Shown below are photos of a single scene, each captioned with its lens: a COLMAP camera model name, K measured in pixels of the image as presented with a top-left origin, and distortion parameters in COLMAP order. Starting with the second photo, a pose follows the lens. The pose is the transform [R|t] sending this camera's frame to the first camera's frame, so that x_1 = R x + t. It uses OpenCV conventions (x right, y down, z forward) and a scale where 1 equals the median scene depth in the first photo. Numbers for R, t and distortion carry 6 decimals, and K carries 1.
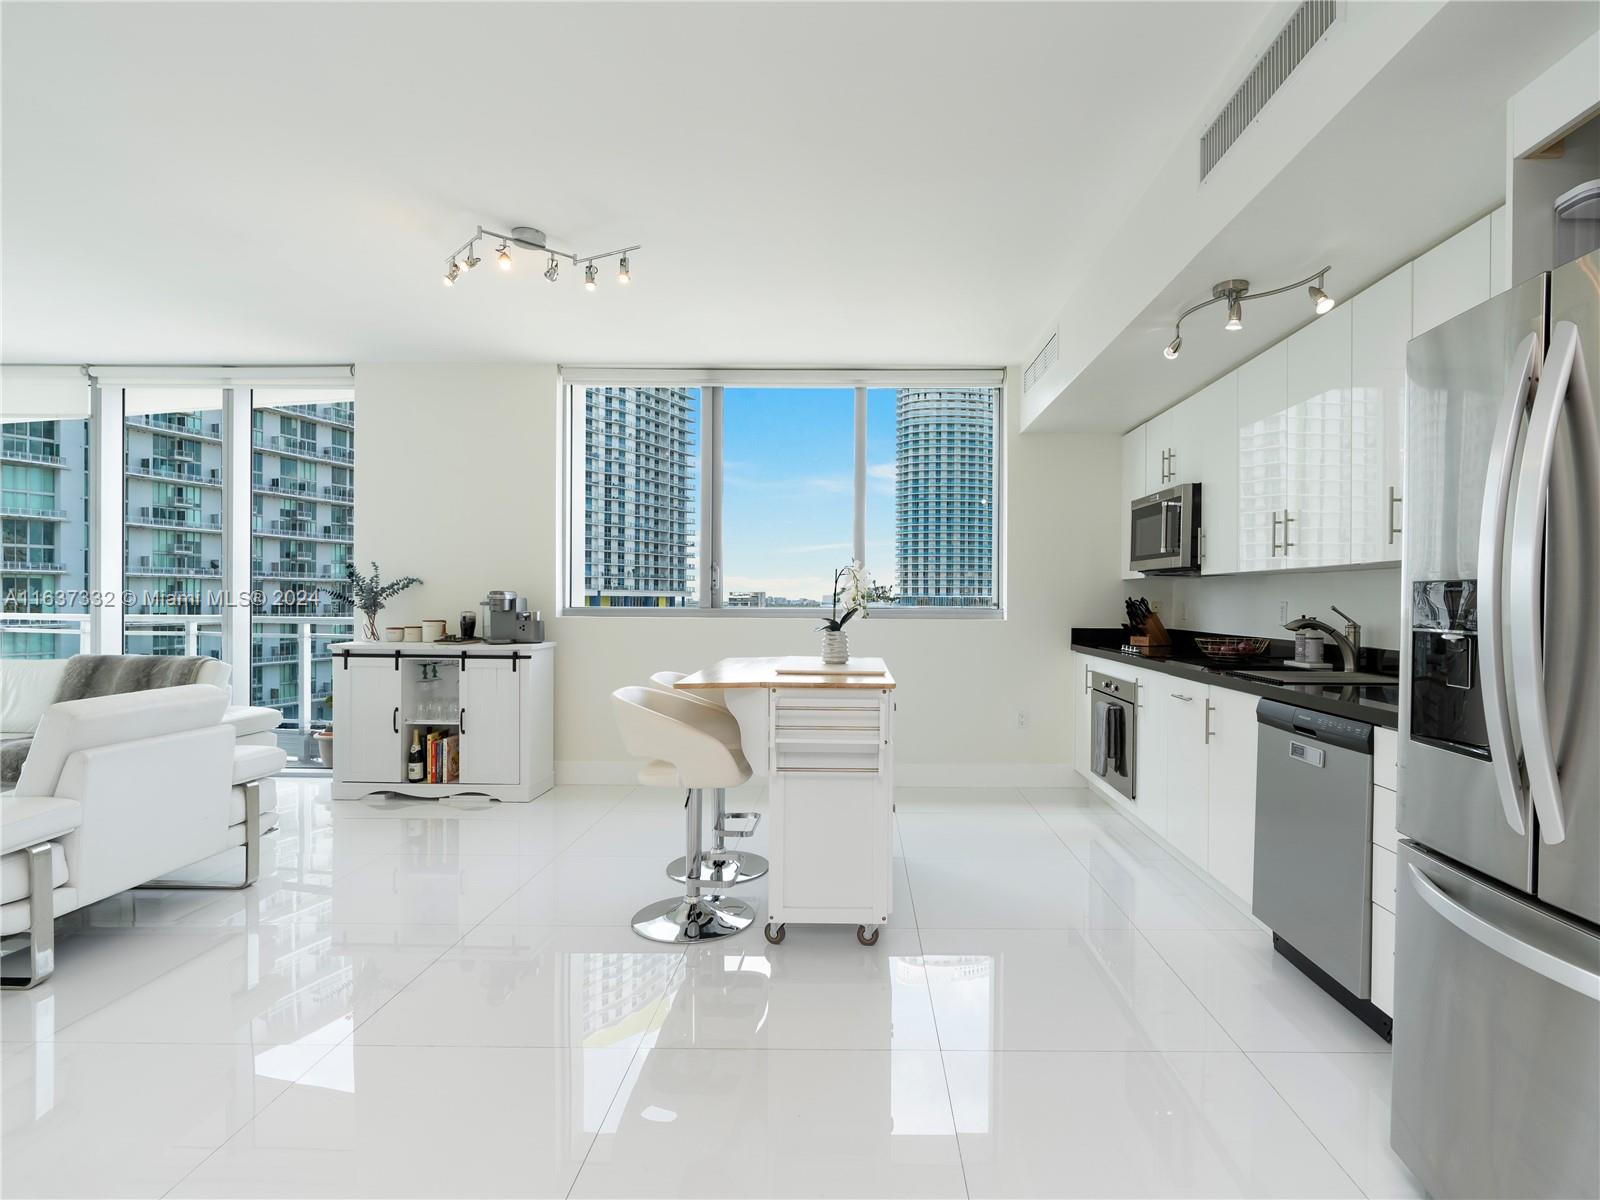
lens RADIAL K [[810.0, 0, 854.0], [0, 810.0, 602.5], [0, 0, 1]] dist [-0.008420, 0.002820]
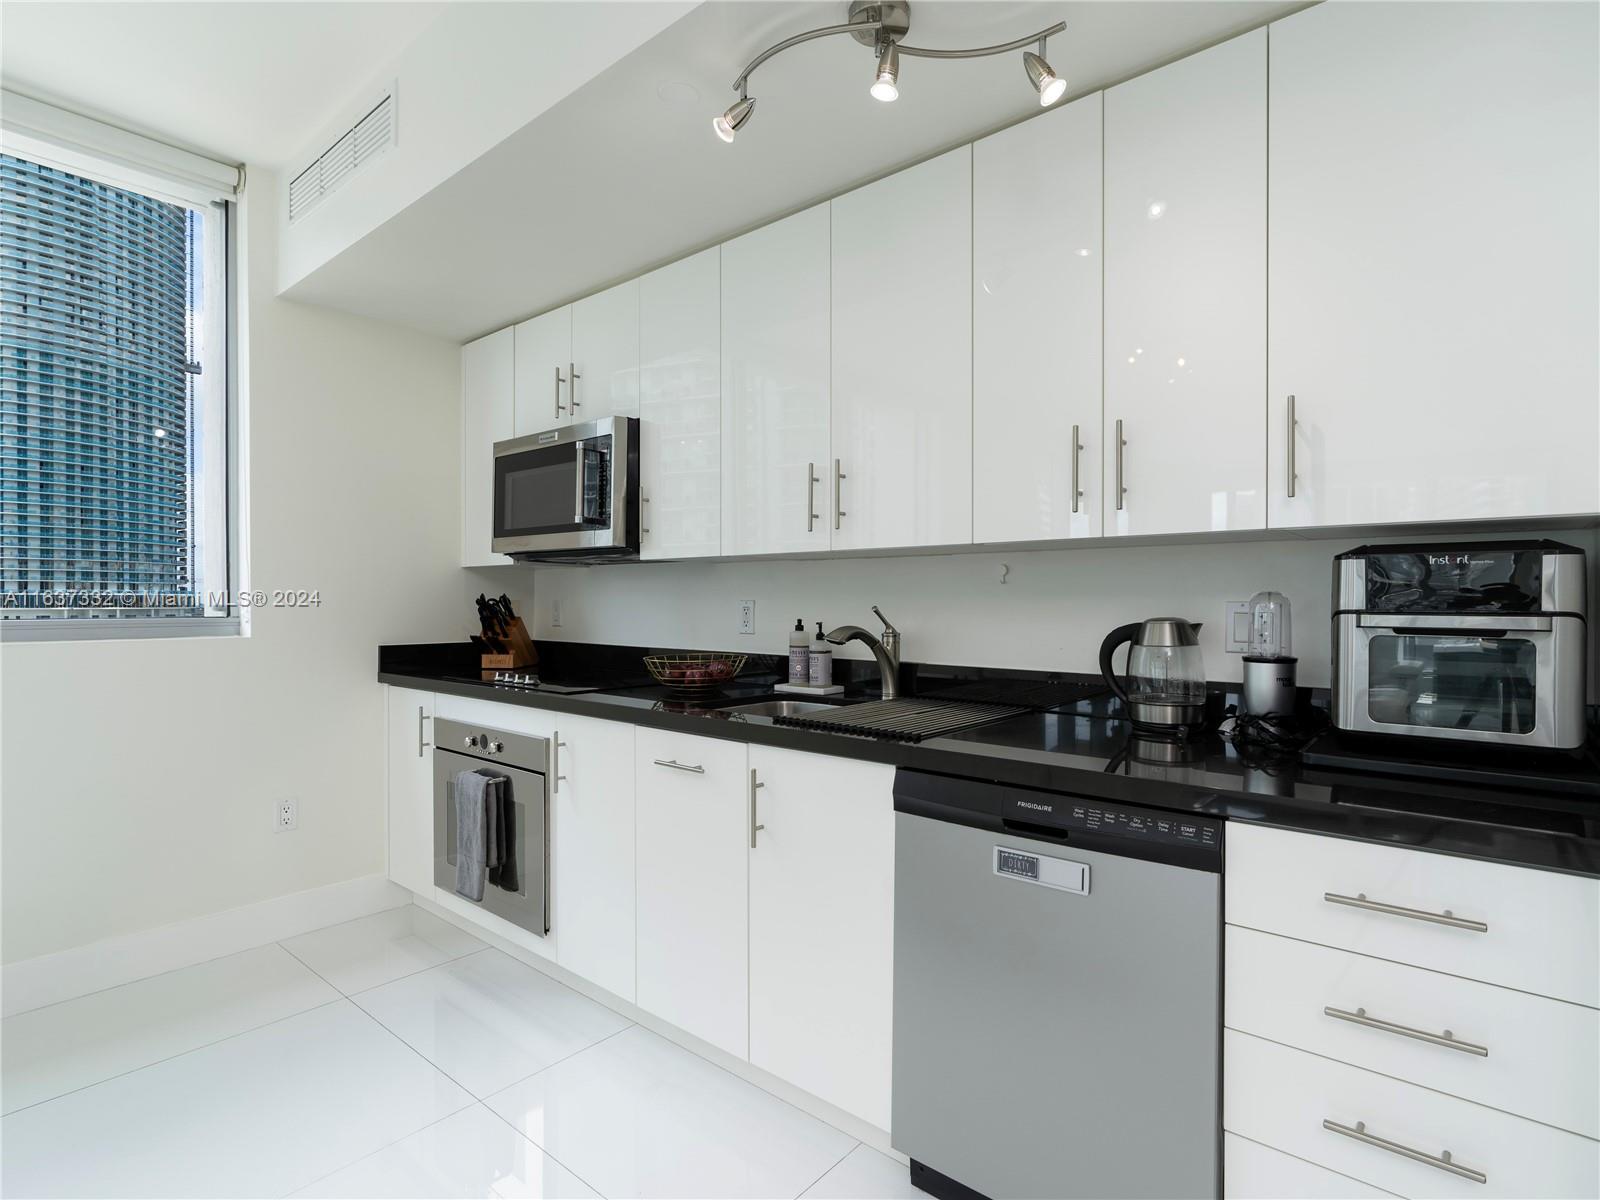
lens RADIAL K [[810.0, 0, 833.3], [0, 810.0, 603.2], [0, 0, 1]] dist [-0.008420, 0.002820]
pose [[0.628224, -0.009095, 0.777979, 0.015039], [0.006131, 0.999958, 0.006739, -0.002244], [-0.778008, 0.000536, 0.628254, 0.380947]]
